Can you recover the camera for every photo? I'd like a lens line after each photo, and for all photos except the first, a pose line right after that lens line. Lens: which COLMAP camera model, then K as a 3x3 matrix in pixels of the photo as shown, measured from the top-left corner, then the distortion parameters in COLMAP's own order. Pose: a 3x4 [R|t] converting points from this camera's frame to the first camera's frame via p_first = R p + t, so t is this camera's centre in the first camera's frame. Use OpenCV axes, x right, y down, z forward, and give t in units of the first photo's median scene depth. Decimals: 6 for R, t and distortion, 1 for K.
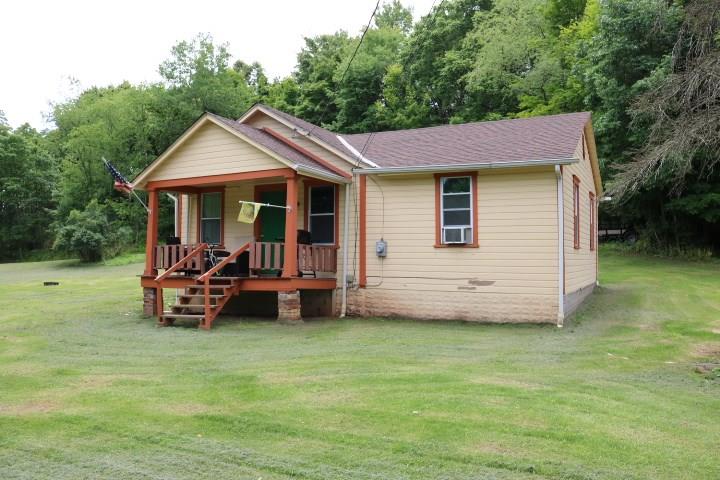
lens RADIAL K [[594.4, 0, 360.0], [0, 594.4, 240.0], [0, 0, 1]] dist [-0.161586, 0.133536]
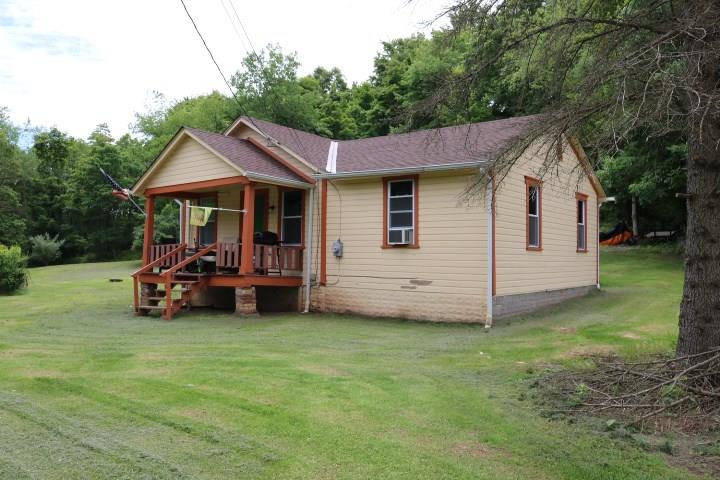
lens RADIAL K [[597.2, 0, 360.0], [0, 597.2, 240.0], [0, 0, 1]] dist [-0.129652, 0.000704]
pose [[0.982234, 0.001237, -0.187657, 0.268178], [-0.001934, 0.999992, -0.003529, 0.001930], [0.187651, 0.003829, 0.982228, -0.040555]]
